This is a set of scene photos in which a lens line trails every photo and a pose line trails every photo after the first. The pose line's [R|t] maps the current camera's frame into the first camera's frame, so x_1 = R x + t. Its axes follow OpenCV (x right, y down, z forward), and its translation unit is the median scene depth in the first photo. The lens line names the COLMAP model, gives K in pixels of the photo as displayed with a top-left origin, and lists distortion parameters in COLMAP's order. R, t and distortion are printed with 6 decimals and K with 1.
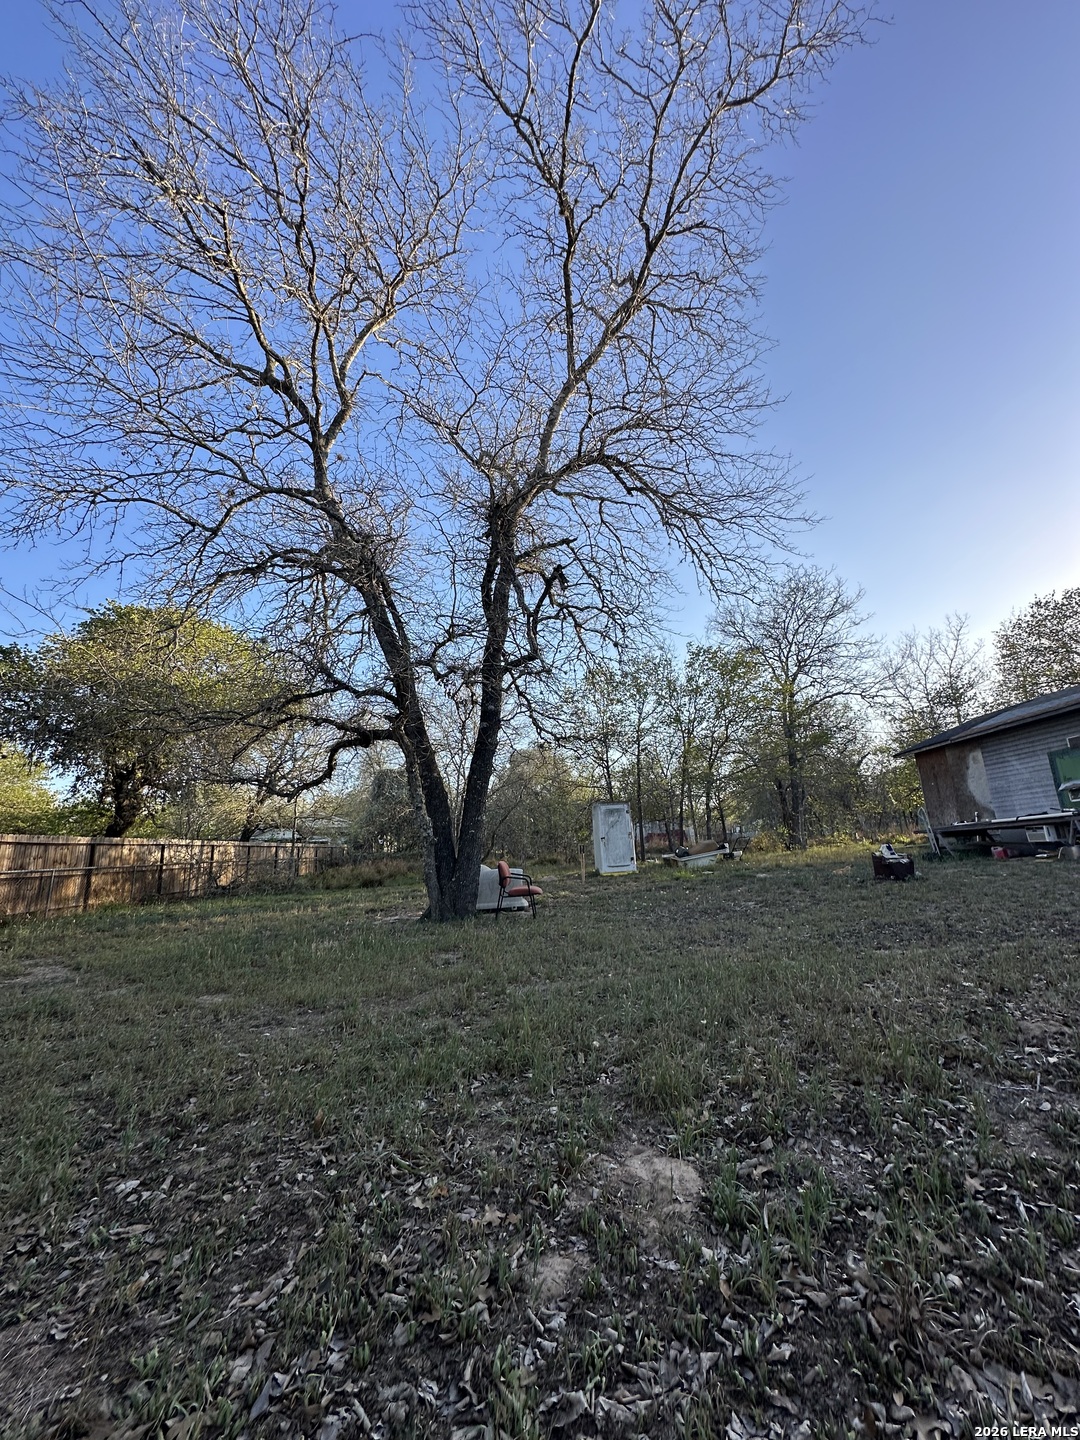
lens RADIAL K [[575.7, 0, 542.8], [0, 575.7, 719.9], [0, 0, 1]] dist [-0.003184, 0.000692]
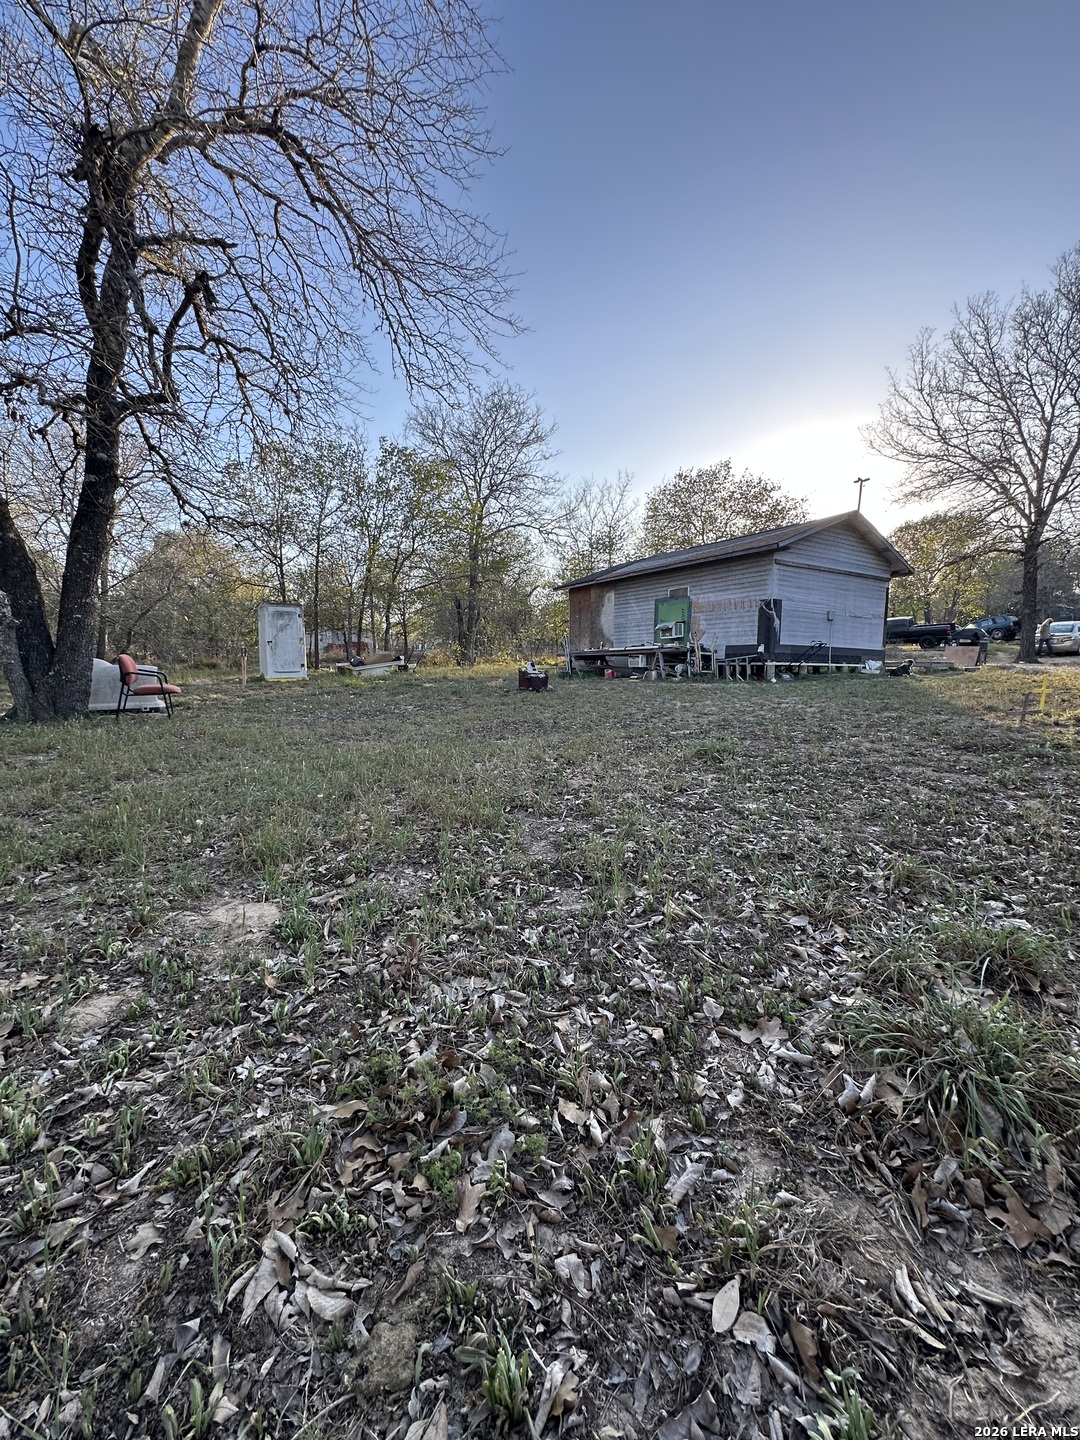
lens RADIAL K [[575.7, 0, 542.8], [0, 575.7, 719.9], [0, 0, 1]] dist [-0.003184, 0.000692]
pose [[0.861458, 0.002094, 0.507824, 0.019753], [-0.161072, 0.949484, 0.269324, 0.008117], [-0.481607, -0.313808, 0.818278, -0.005573]]
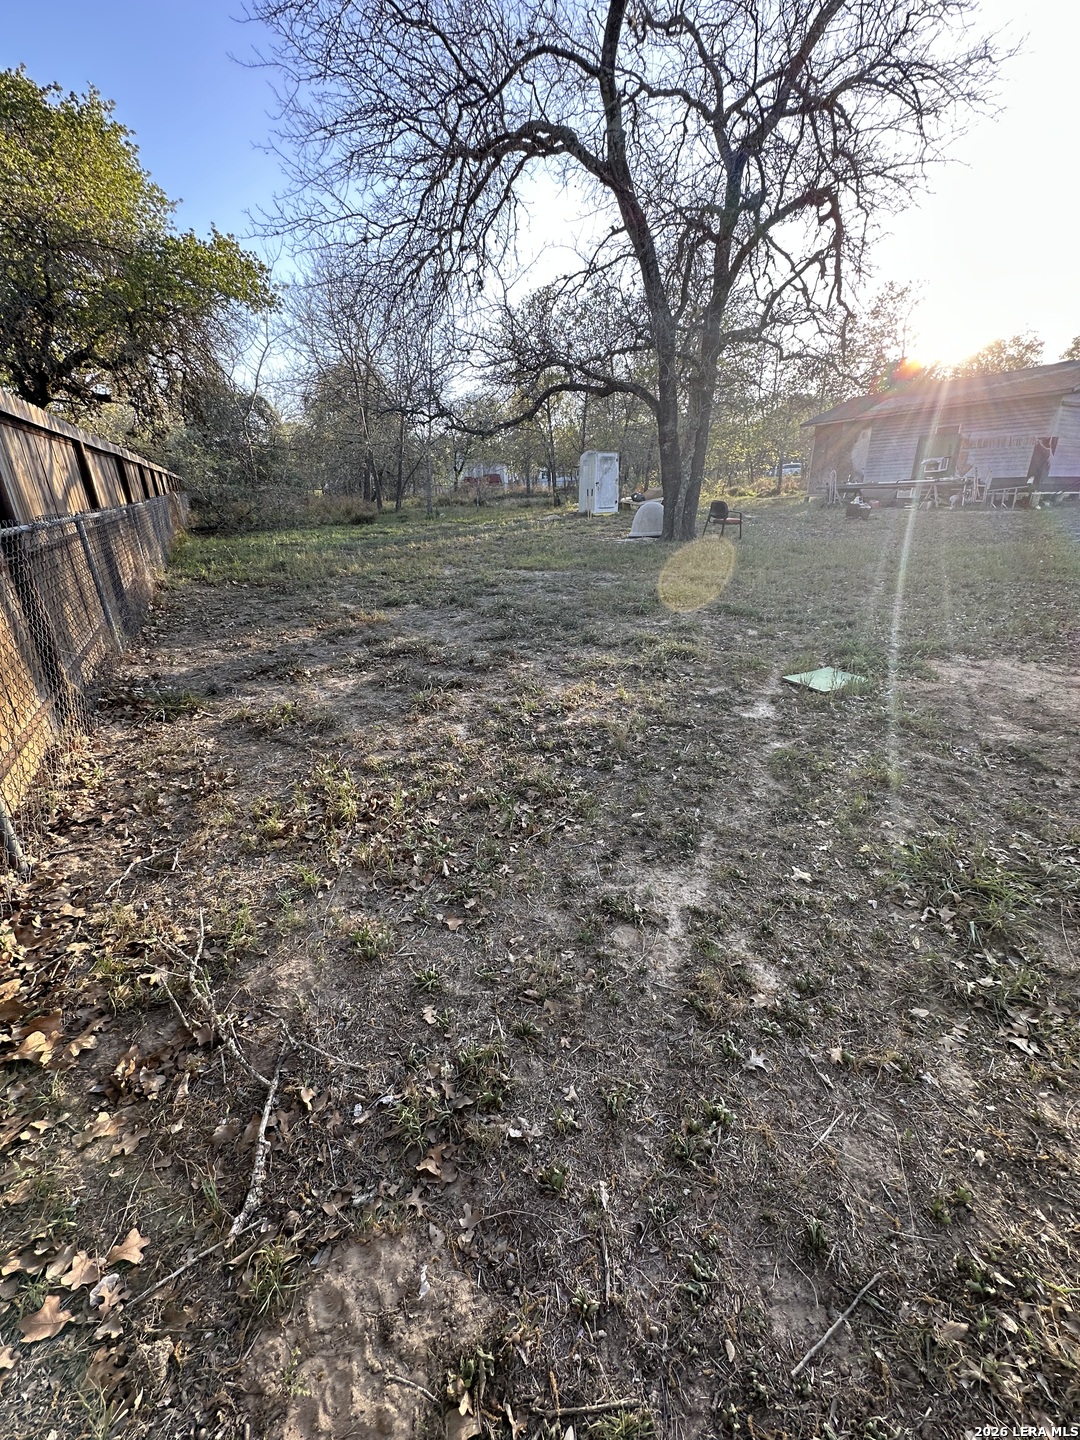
lens RADIAL K [[575.7, 0, 542.8], [0, 575.7, 719.9], [0, 0, 1]] dist [-0.003184, 0.000692]
pose [[0.912143, -0.125122, 0.390307, -0.746770], [-0.117476, 0.832505, 0.541419, -0.022831], [-0.392676, -0.539704, 0.744665, -0.138078]]
